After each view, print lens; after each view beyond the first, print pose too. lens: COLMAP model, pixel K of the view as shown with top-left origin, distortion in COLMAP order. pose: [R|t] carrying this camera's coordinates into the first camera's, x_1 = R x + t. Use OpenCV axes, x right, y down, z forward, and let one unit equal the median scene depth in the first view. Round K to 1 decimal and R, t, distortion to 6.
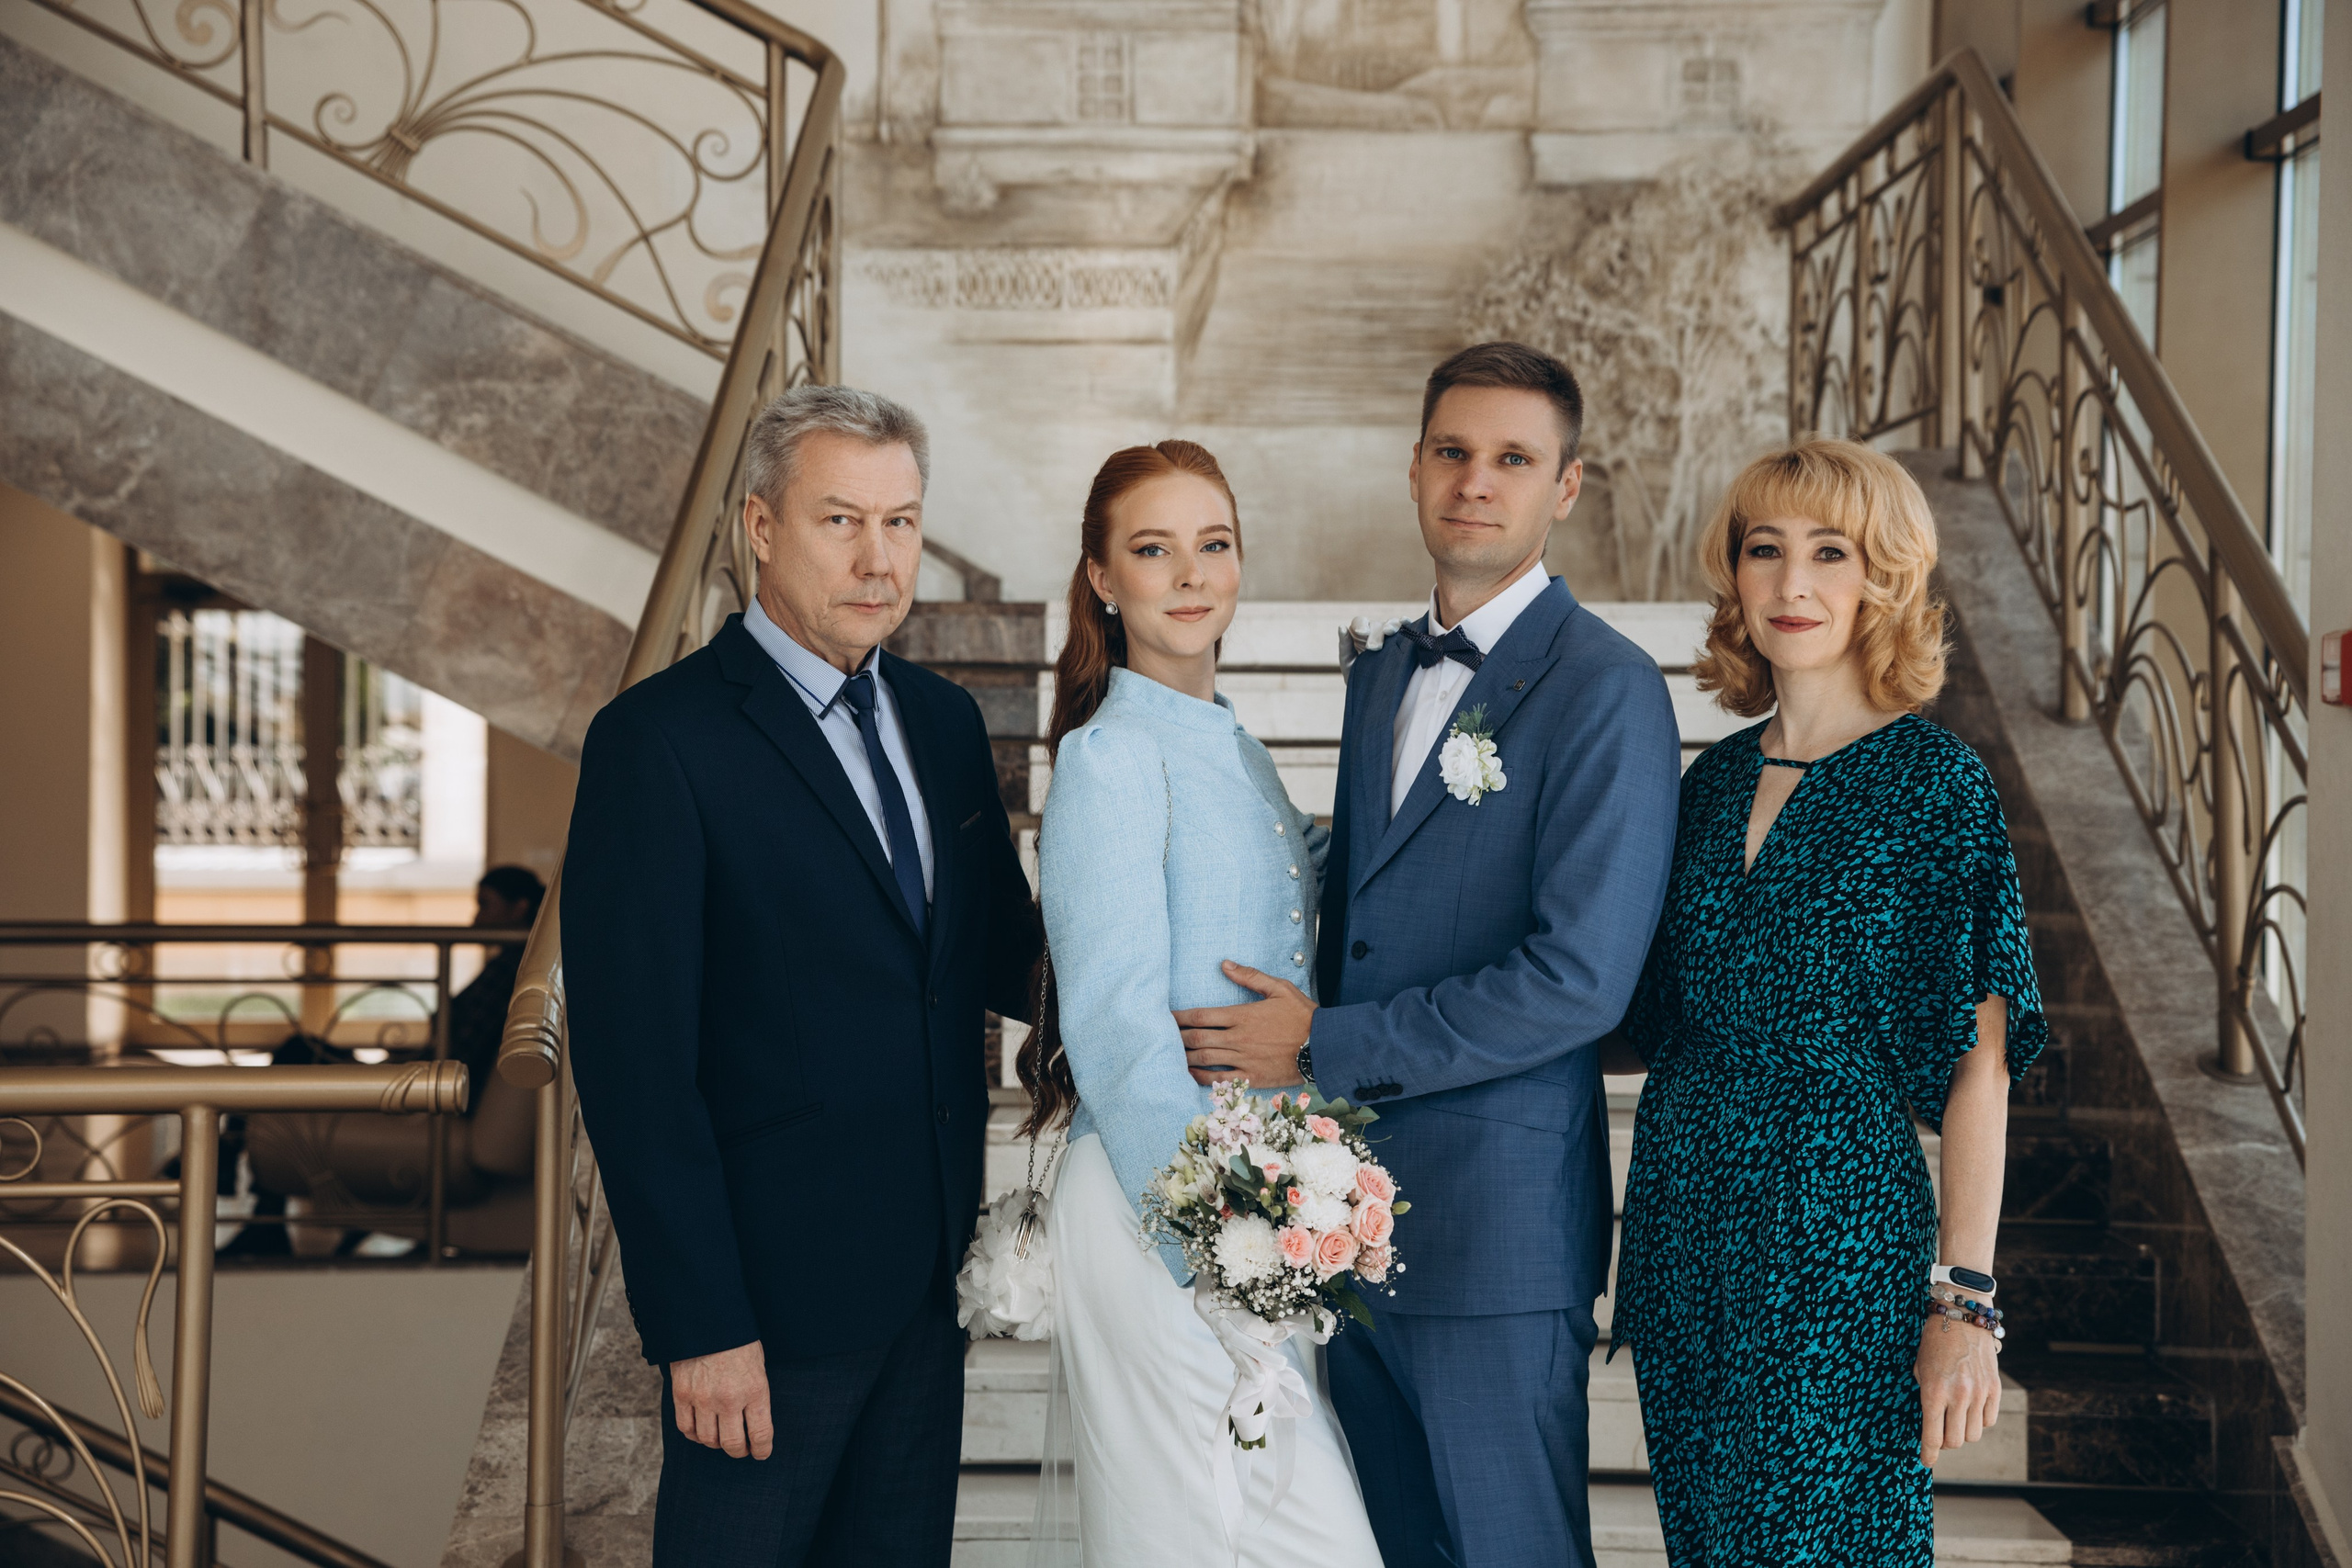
lens RADIAL K [[3696.7, 0, 1214.7], [0, 3696.7, 794.1], [0, 0, 1]] dist [0.570773, -1.481201]
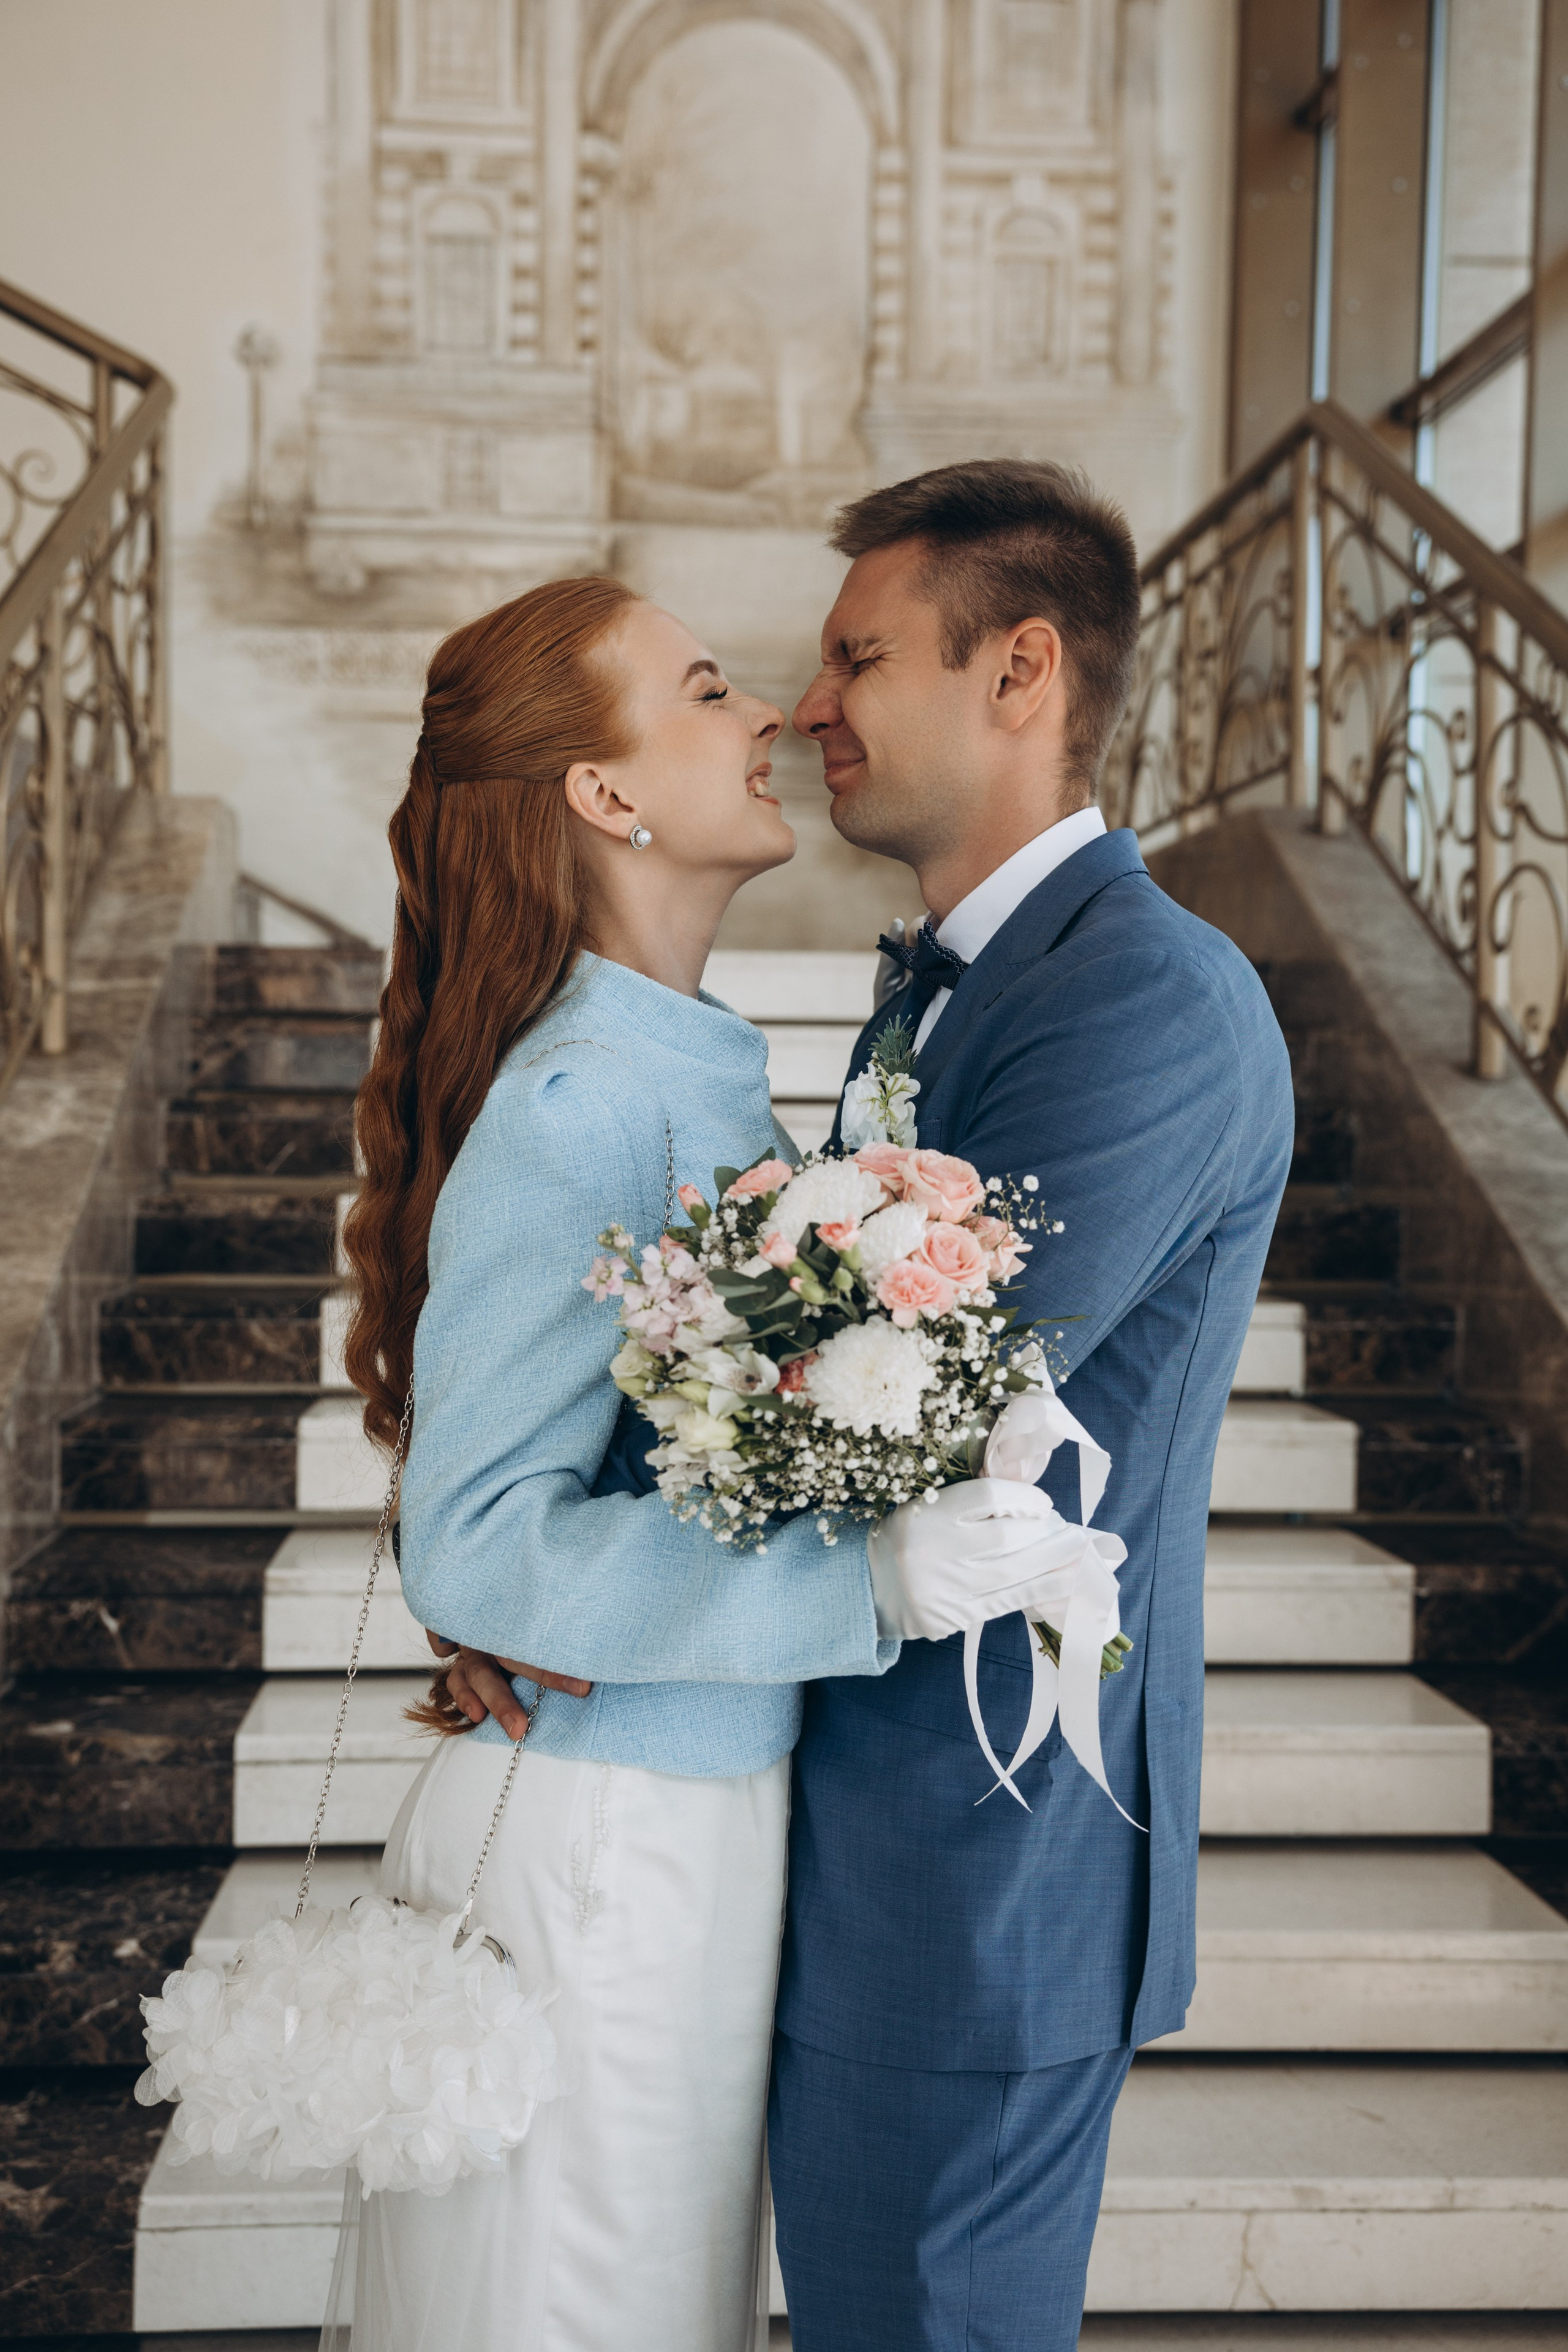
lens RADIAL K [[2662.1, 0, 777.4], [0, 2662.1, 1172.0], [0, 0, 1]] dist [0.227087, -0.284376]
pose [[0.997525, 0.002175, 0.070277, 0.004579], [-0.003175, 0.999895, 0.014121, -0.003236], [-0.070239, -0.014309, 0.997428, 0.229029]]
